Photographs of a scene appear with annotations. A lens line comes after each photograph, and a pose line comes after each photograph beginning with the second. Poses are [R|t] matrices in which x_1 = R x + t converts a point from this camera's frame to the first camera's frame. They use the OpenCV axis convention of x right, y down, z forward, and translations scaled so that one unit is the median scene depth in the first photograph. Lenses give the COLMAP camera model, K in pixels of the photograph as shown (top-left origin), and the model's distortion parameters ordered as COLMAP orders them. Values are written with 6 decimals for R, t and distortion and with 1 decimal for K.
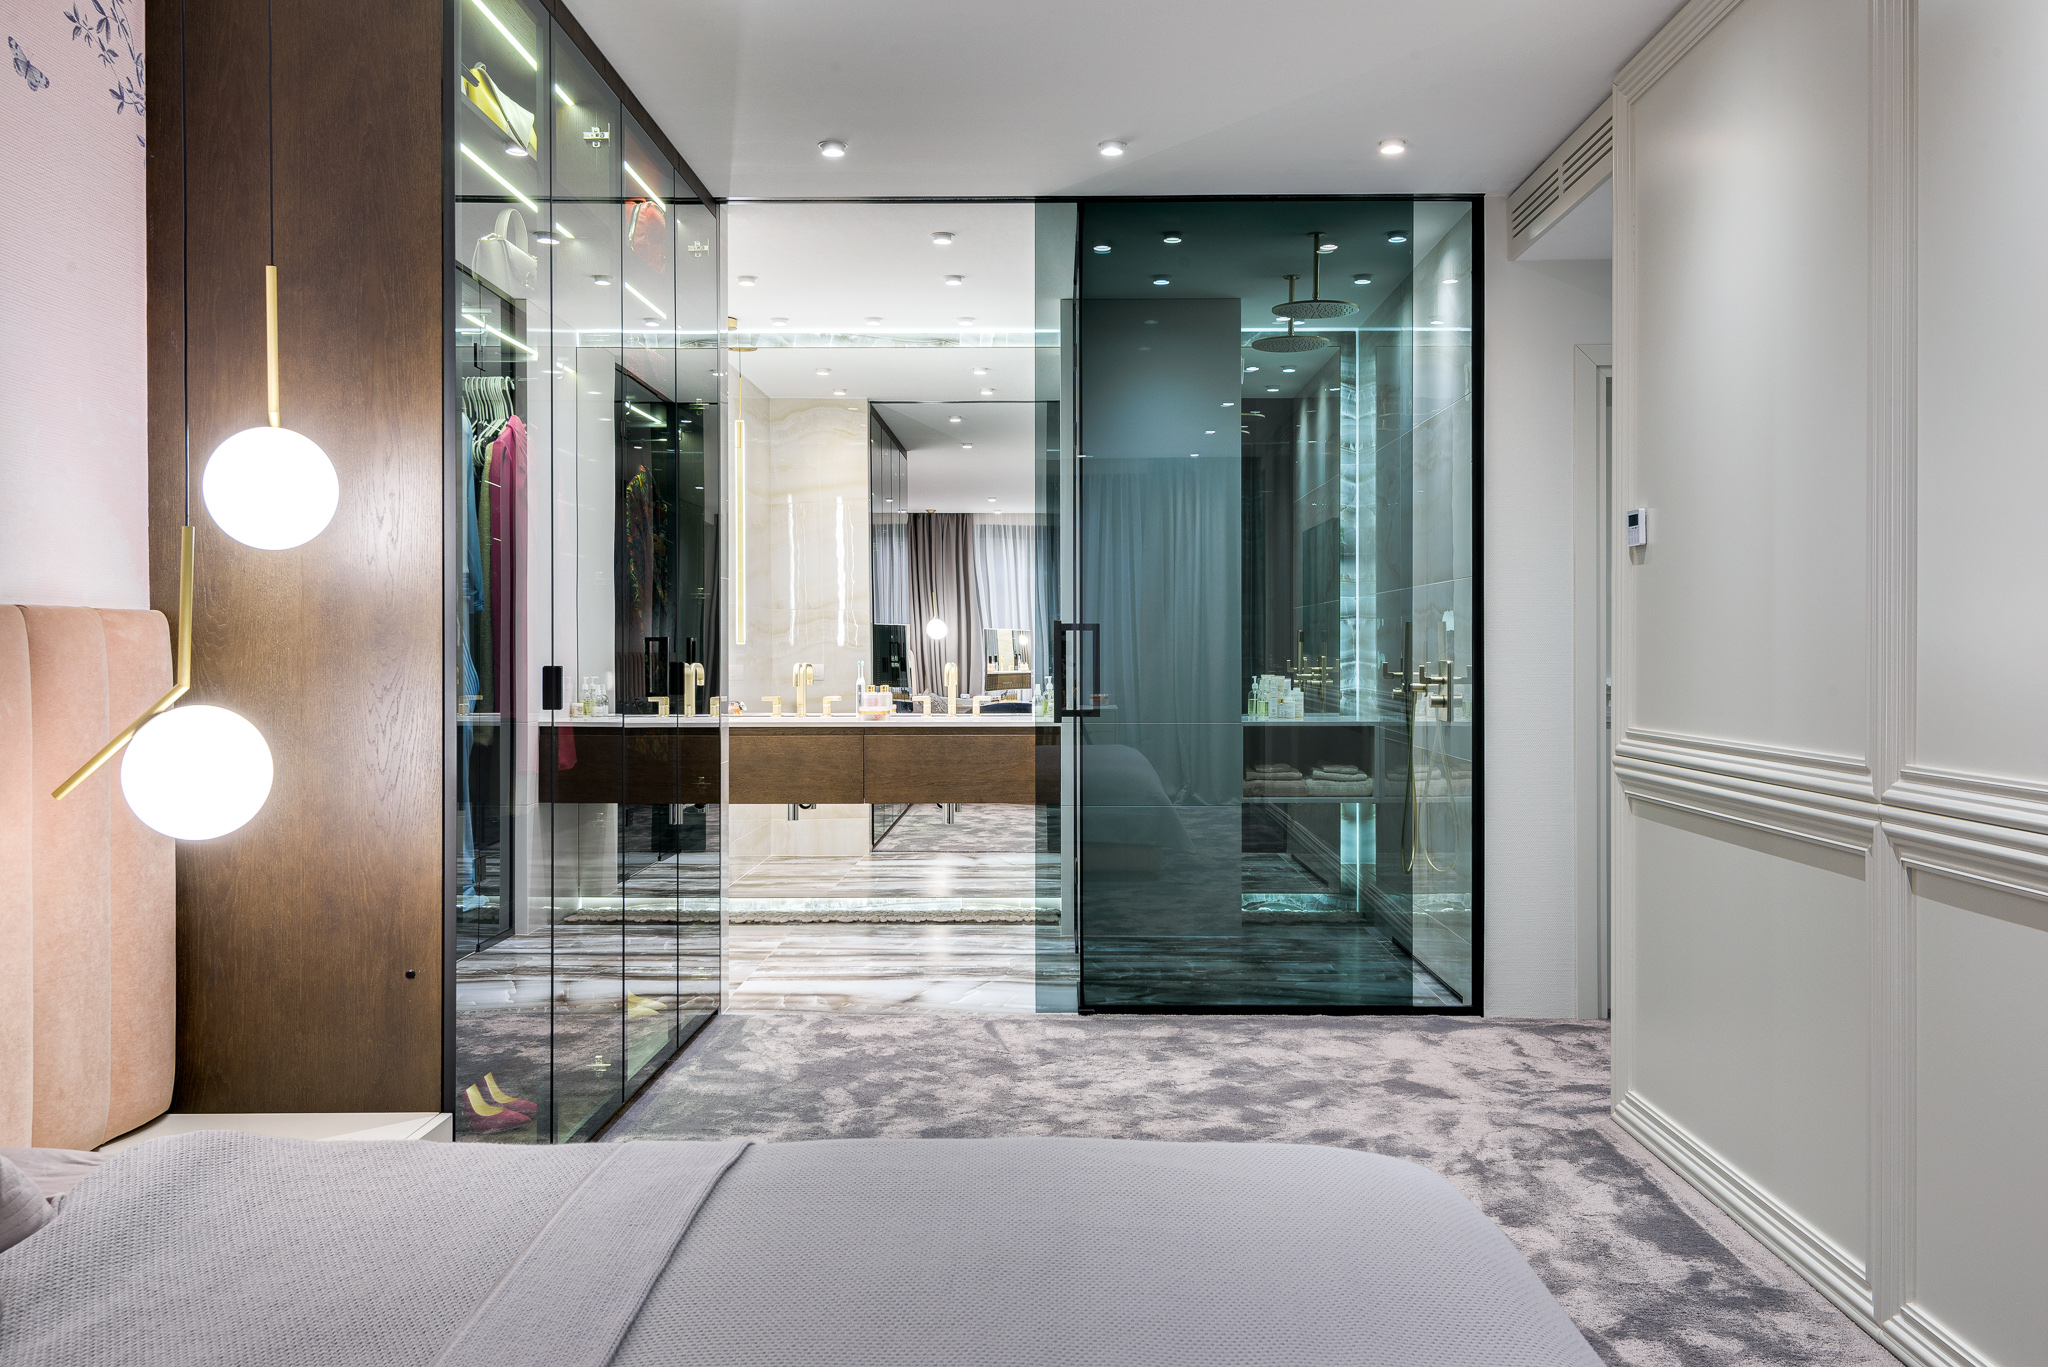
lens RADIAL K [[2081.6, 0, 1024.0], [0, 2081.6, 683.5], [0, 0, 1]] dist [0.080932, 0.002808]
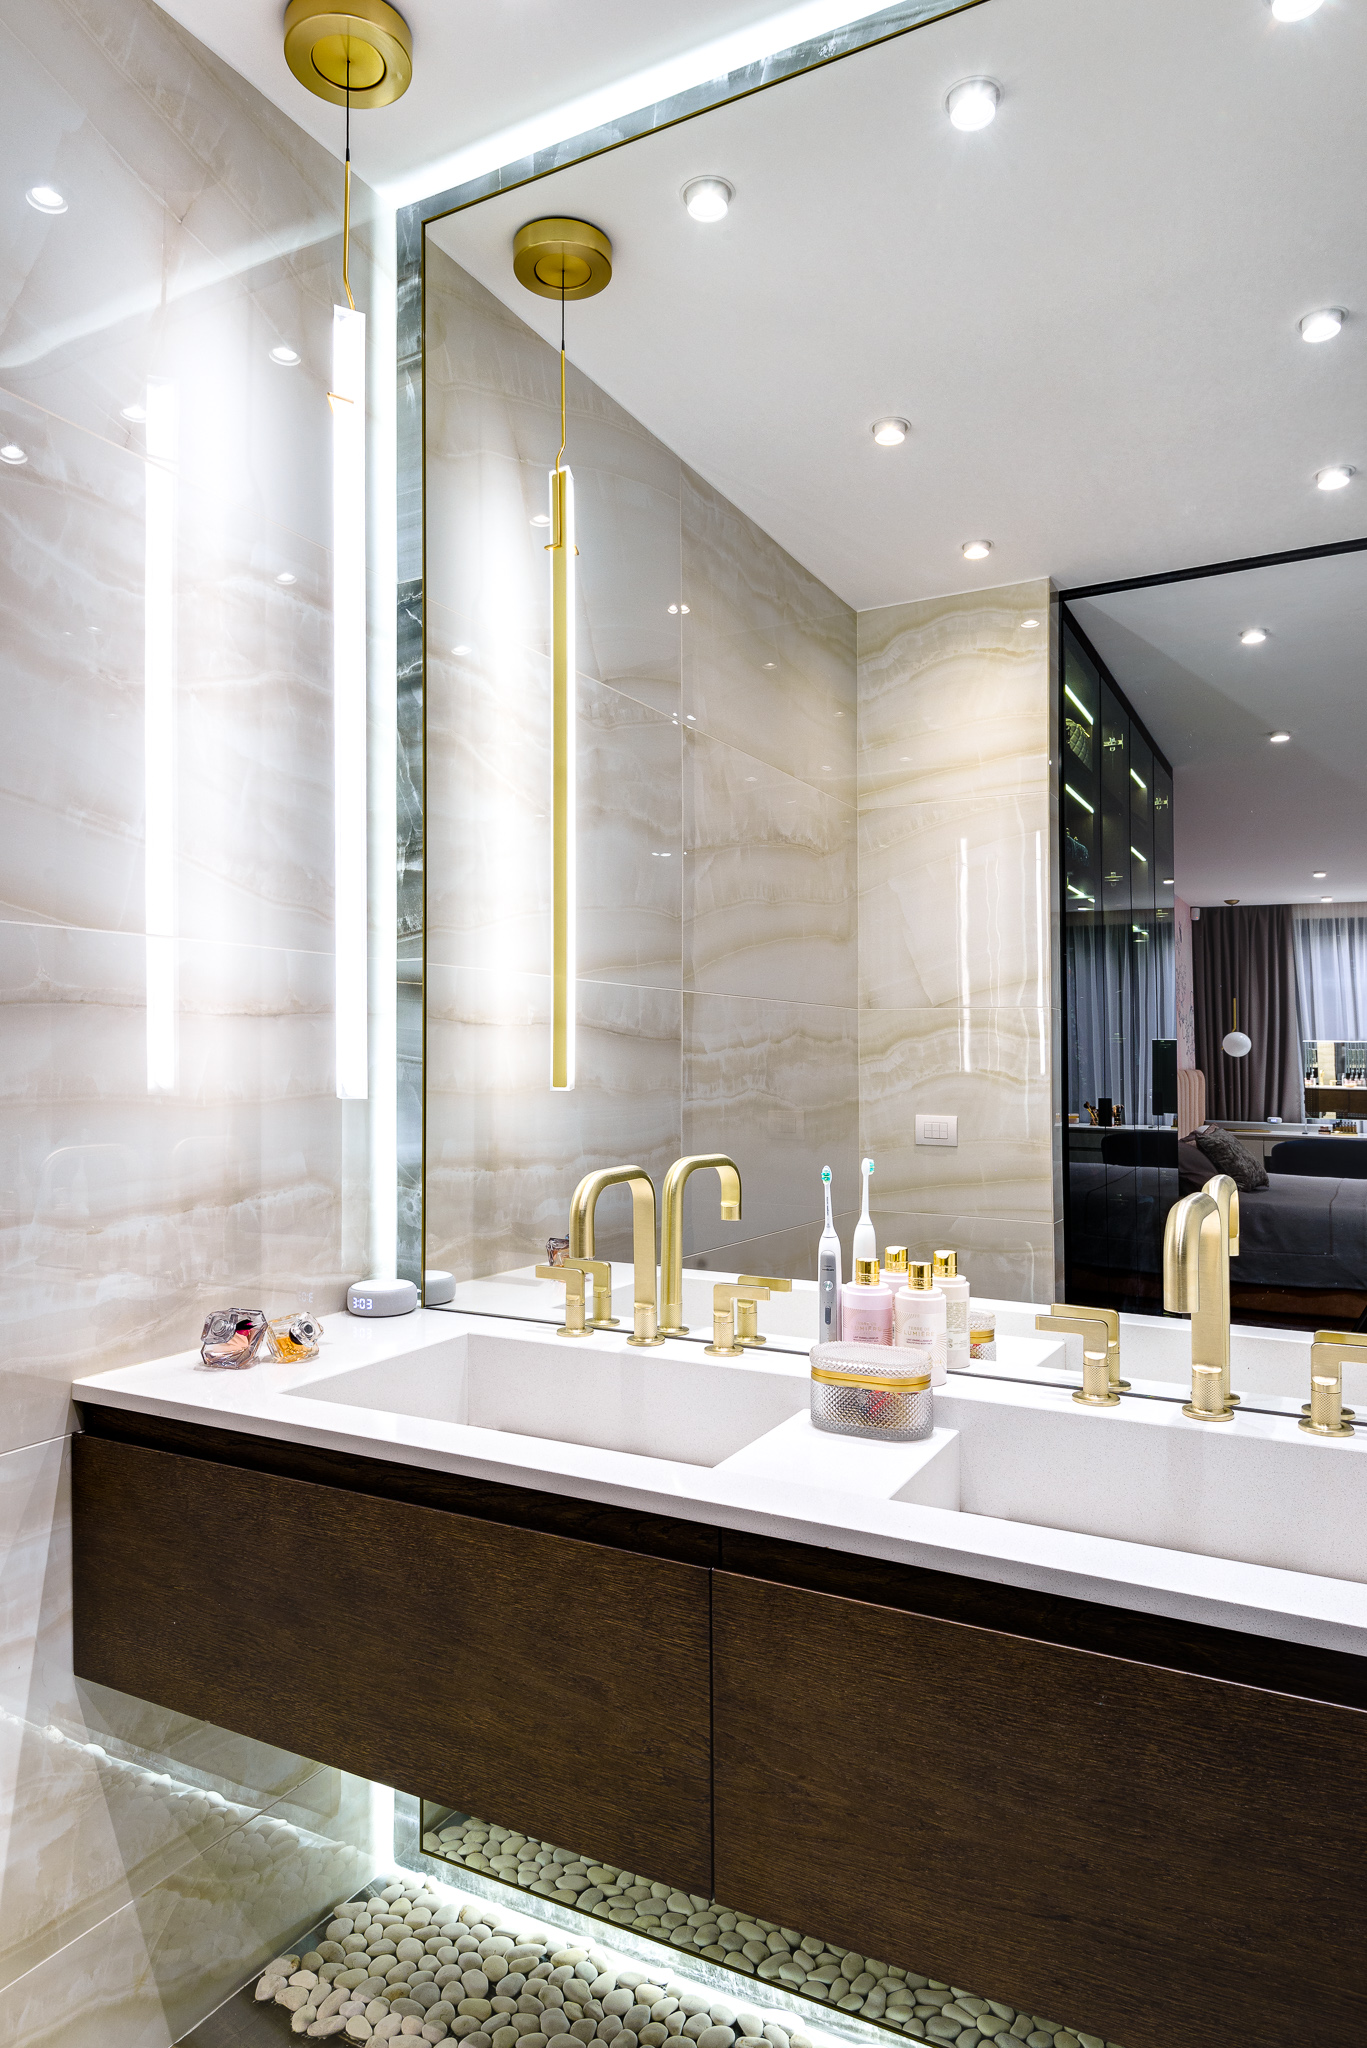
lens RADIAL K [[1326.5, 0, 540.5], [0, 1326.5, 1052.8], [0, 0, 1]] dist [0.054498, -0.064765]
pose [[0.862144, -0.003894, -0.506649, -0.023926], [-0.006622, 0.999798, -0.018953, -0.021607], [0.506621, 0.019696, 0.861944, 0.833088]]
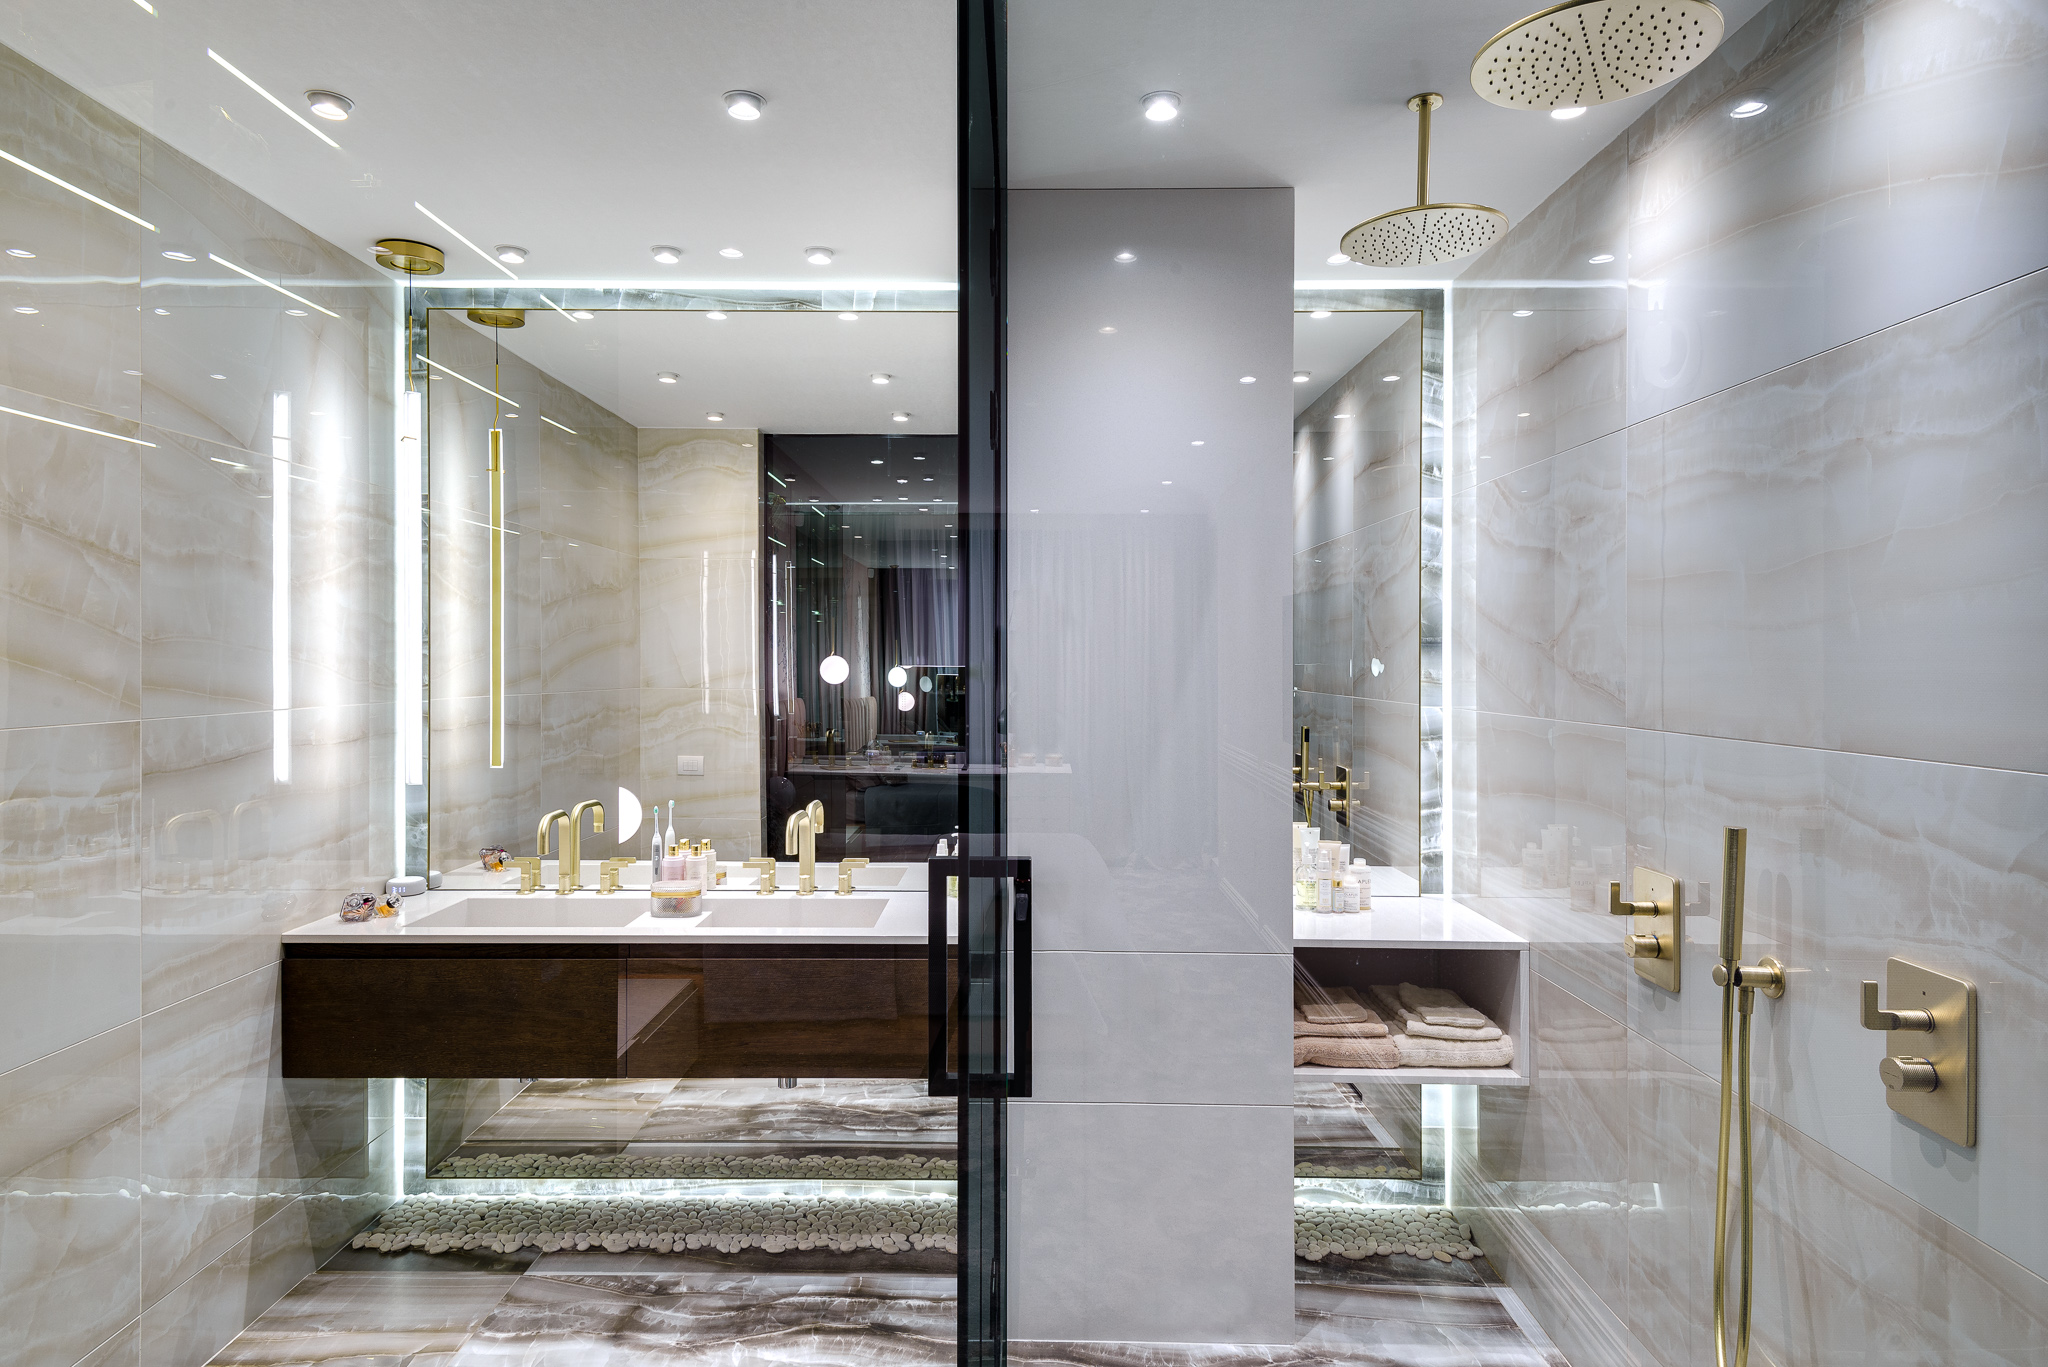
lens RADIAL K [[1326.5, 0, 1024.0], [0, 1326.5, 683.5], [0, 0, 1]] dist [0.054498, -0.064765]
pose [[0.999825, 0.002540, 0.018554, 0.024026], [-0.002626, 0.999986, 0.004593, -0.049903], [-0.018543, -0.004641, 0.999817, 0.595159]]
